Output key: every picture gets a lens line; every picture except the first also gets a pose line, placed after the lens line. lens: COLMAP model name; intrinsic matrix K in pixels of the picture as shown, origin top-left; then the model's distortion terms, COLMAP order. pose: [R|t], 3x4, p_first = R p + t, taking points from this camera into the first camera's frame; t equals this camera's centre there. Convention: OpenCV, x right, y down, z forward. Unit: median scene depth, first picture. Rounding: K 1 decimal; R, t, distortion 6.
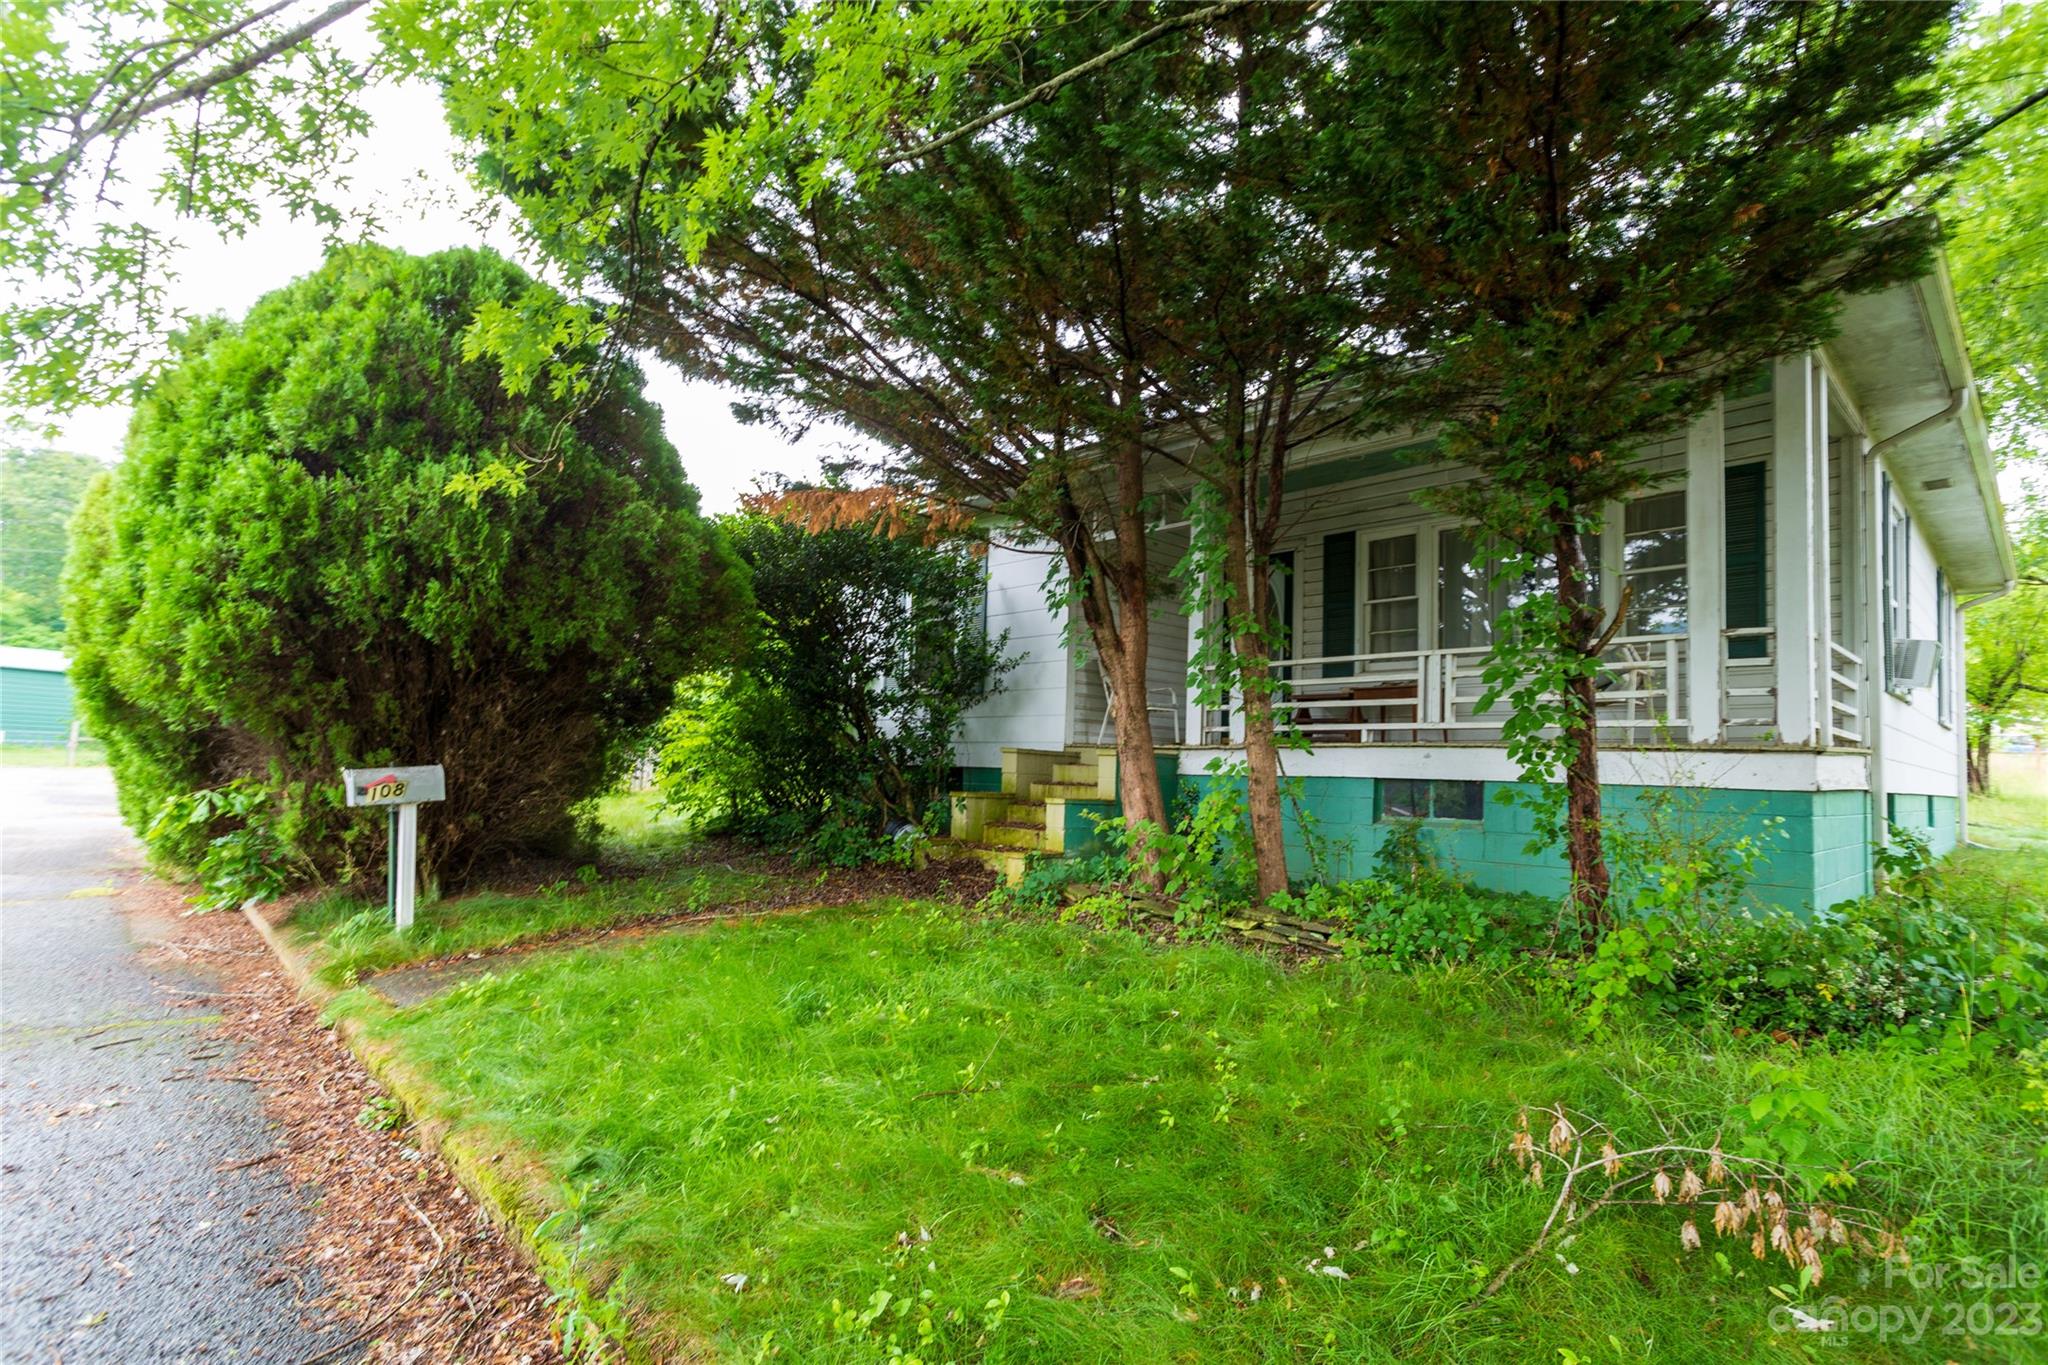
lens RADIAL K [[875.2, 0, 1020.0], [0, 875.2, 718.9], [0, 0, 1]] dist [0.002264, 0.000146]
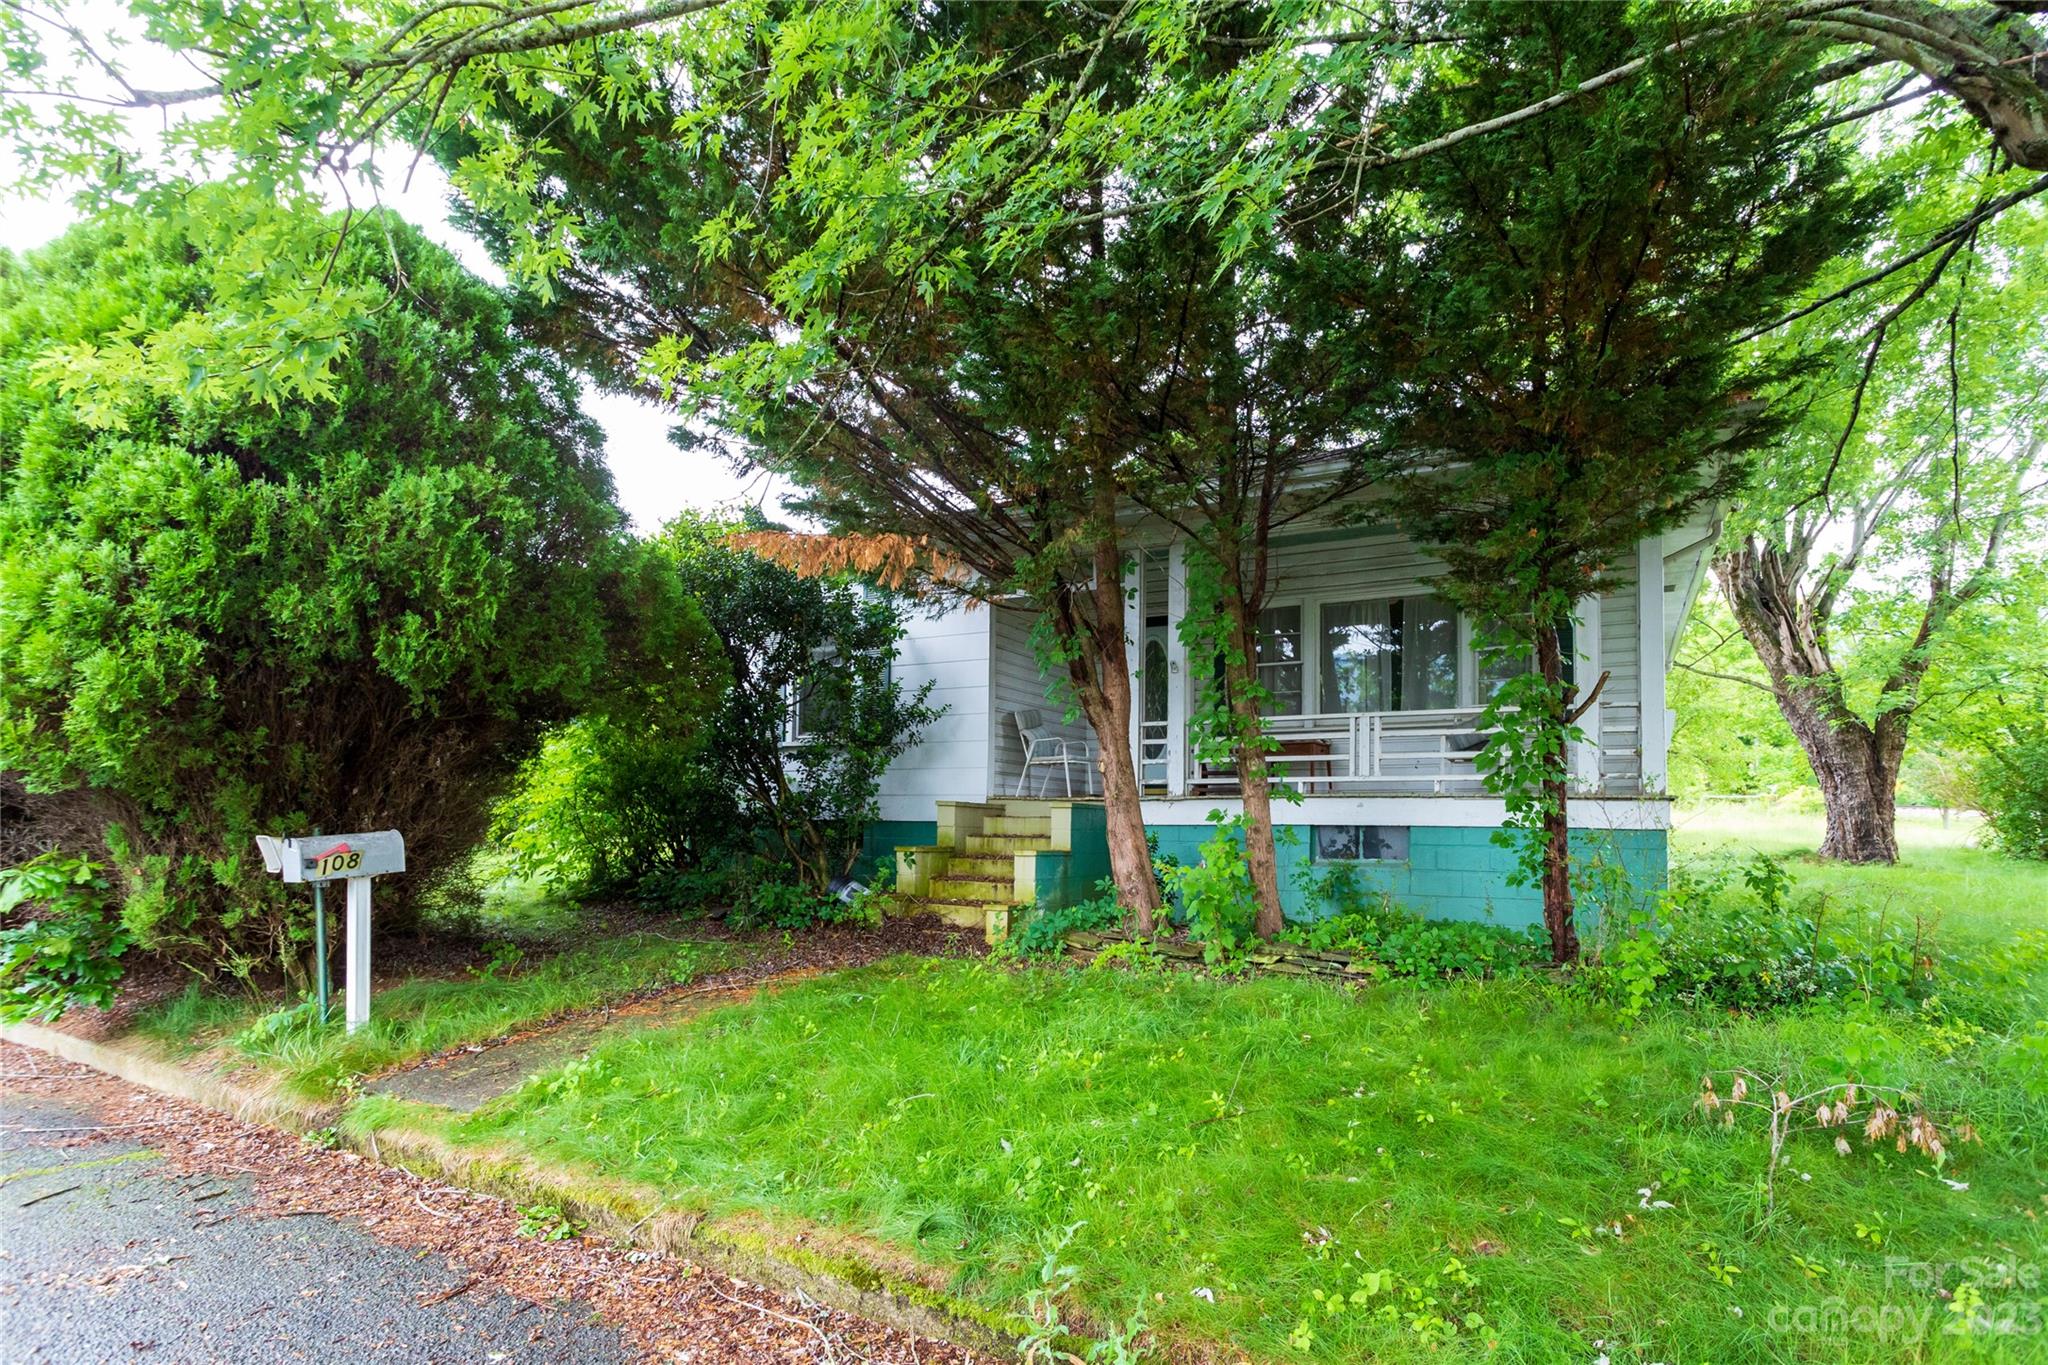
lens RADIAL K [[898.6, 0, 1023.4], [0, 898.6, 778.3], [0, 0, 1]] dist [0.002713, 0.000624]
pose [[0.959346, -0.003582, 0.282210, -0.339154], [0.000025, 0.999921, 0.012605, -0.009115], [-0.282232, -0.012085, 0.959270, -0.006355]]
